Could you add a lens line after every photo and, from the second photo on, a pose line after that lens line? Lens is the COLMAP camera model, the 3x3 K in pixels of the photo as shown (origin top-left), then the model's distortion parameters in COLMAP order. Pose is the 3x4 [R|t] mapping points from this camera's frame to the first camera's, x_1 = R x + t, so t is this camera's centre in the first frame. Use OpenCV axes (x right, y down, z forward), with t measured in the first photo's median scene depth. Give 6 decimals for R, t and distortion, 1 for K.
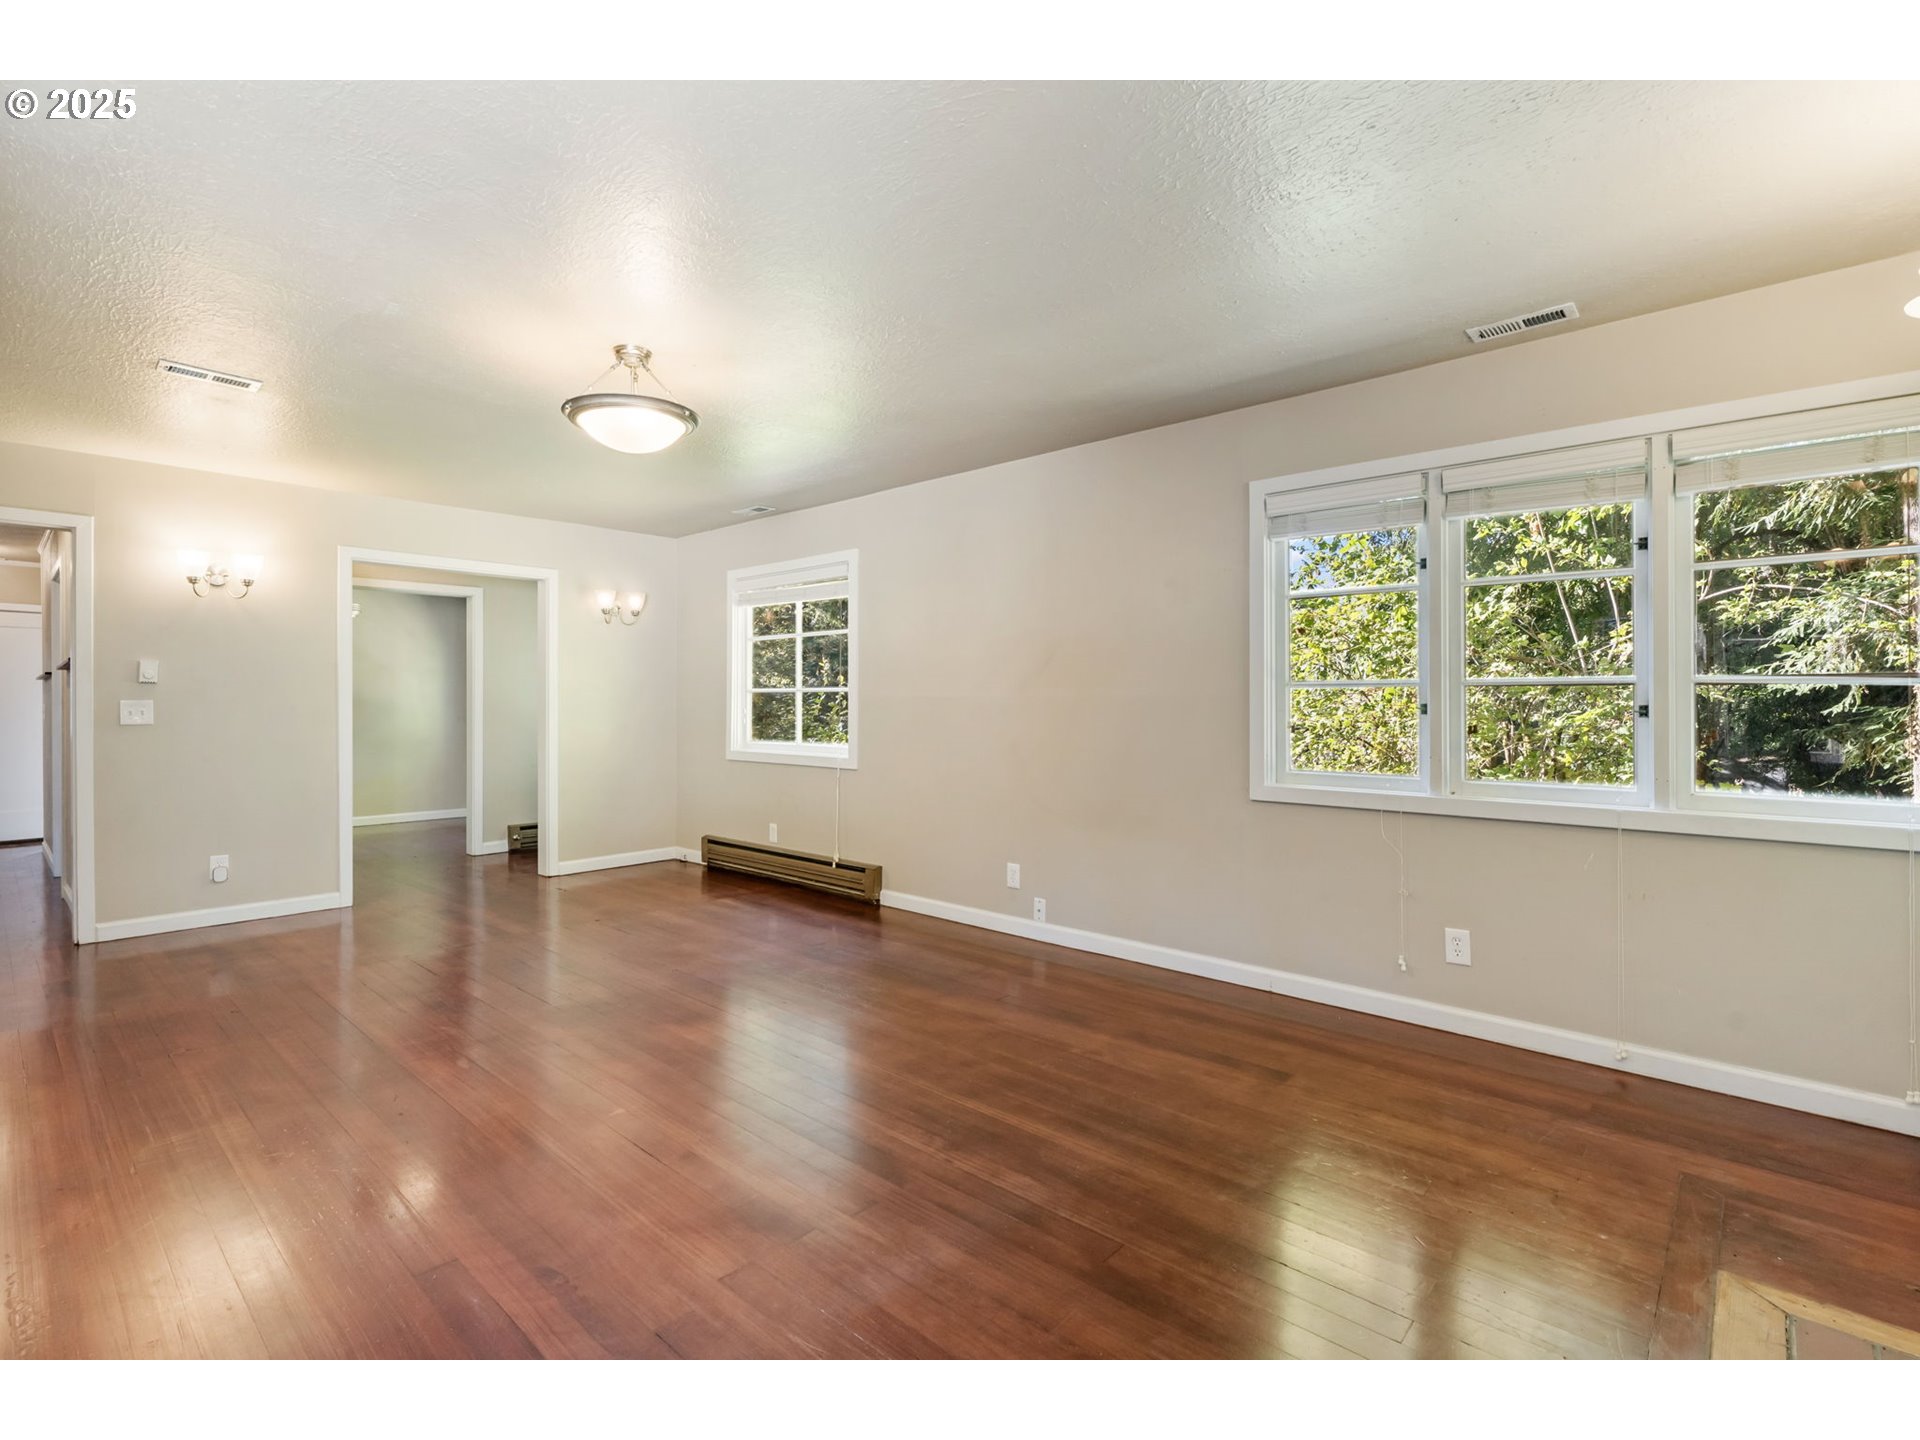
lens RADIAL K [[904.0, 0, 962.1], [0, 904.0, 720.1], [0, 0, 1]] dist [0.002026, 0.000665]
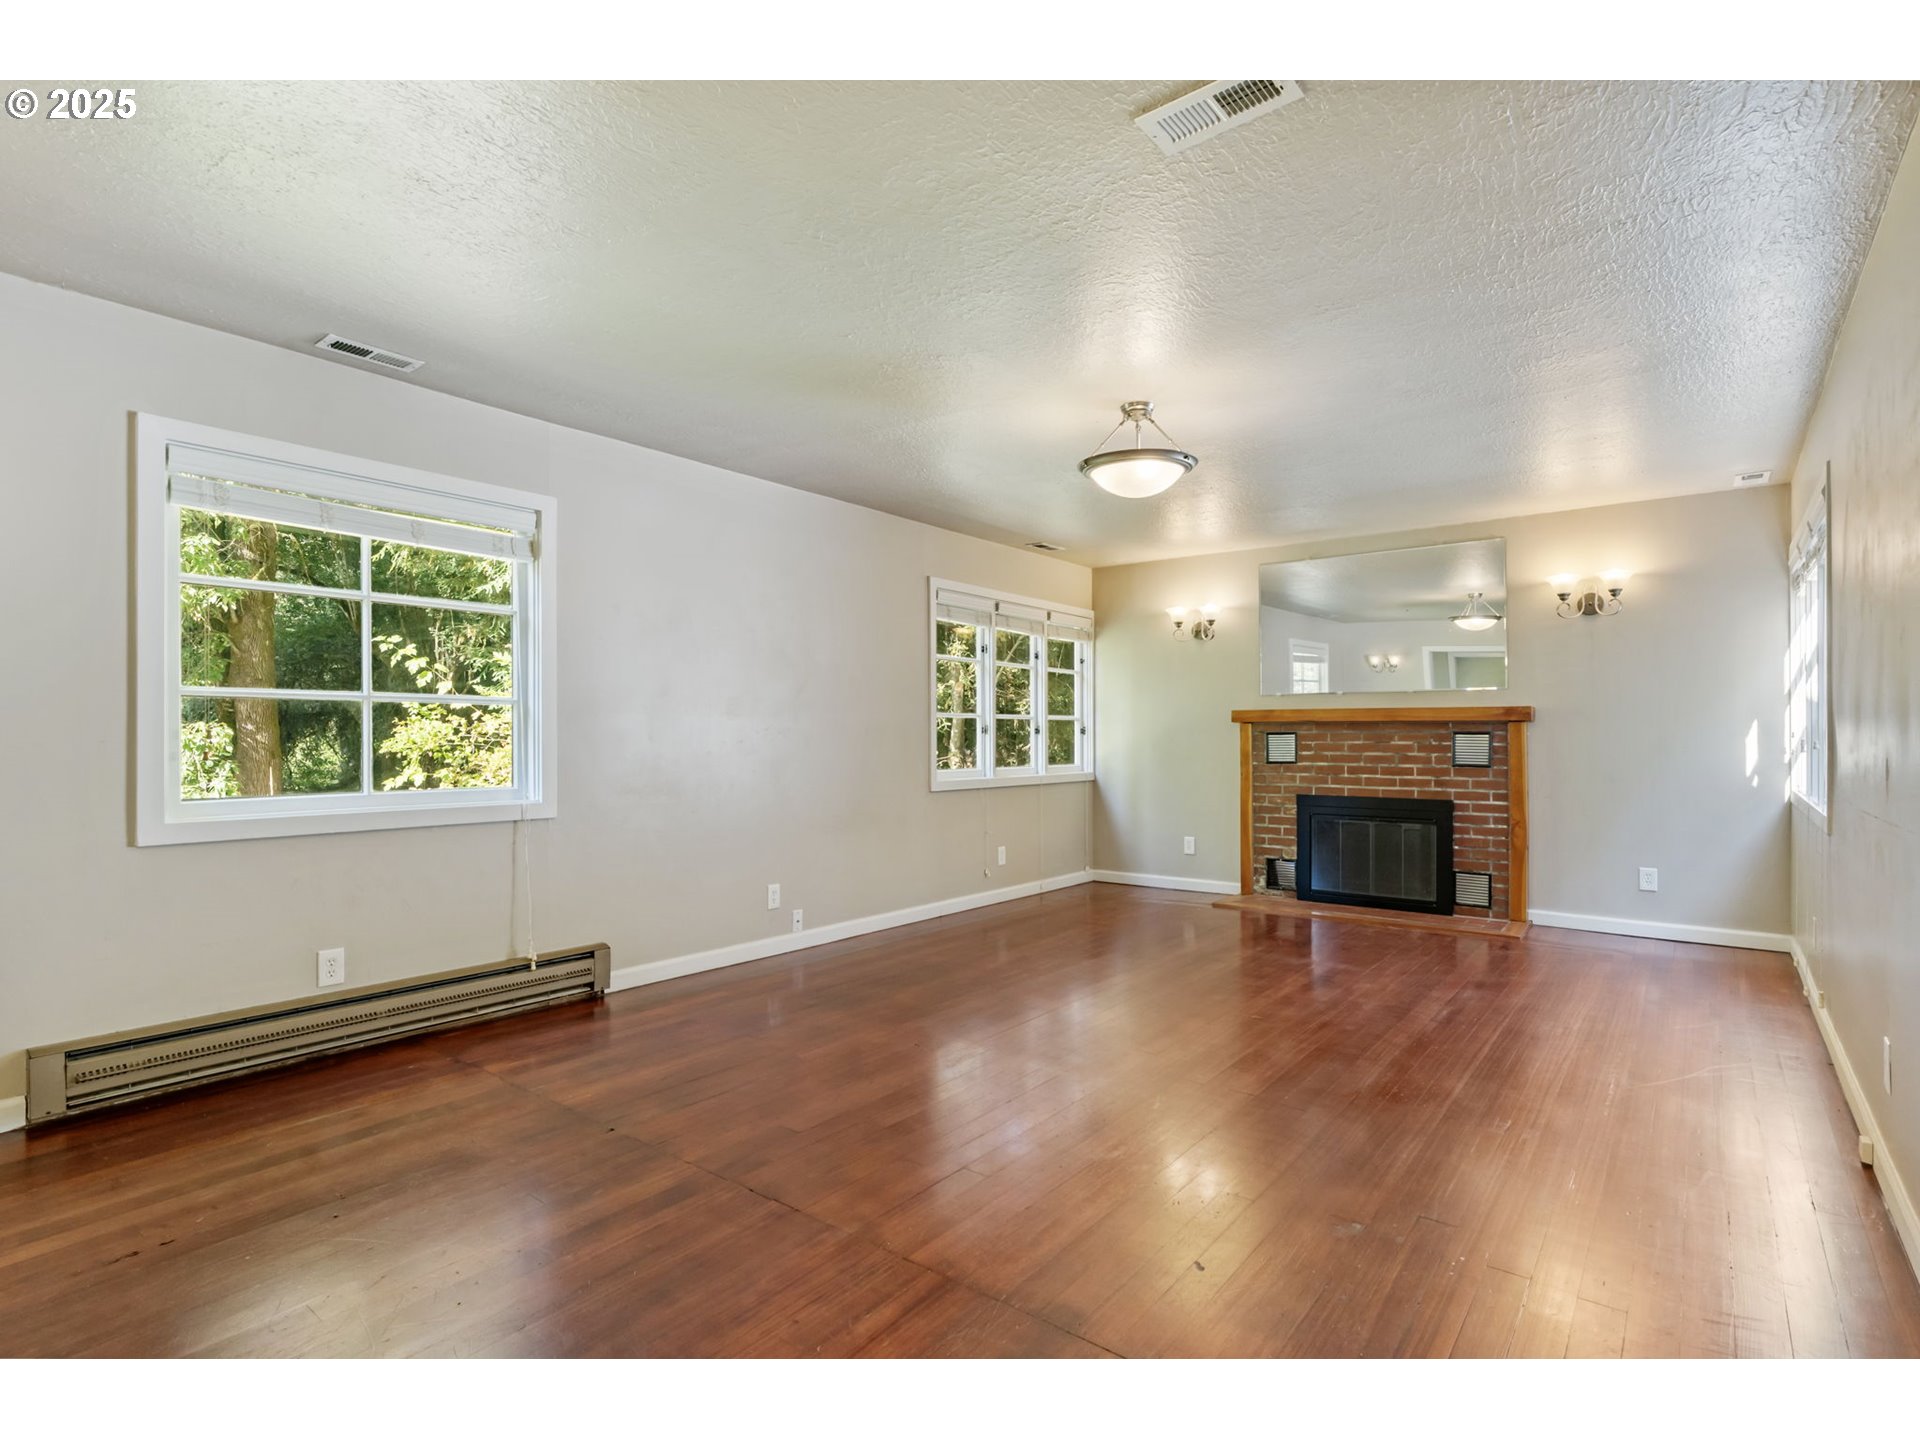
lens RADIAL K [[939.1, 0, 882.2], [0, 939.1, 727.2], [0, 0, 1]] dist [-0.003980, -0.000606]
pose [[-0.011416, -0.004985, 0.999922, -0.867059], [0.004276, 0.999978, 0.005034, -0.017402], [-0.999926, 0.004333, -0.011395, 0.785751]]
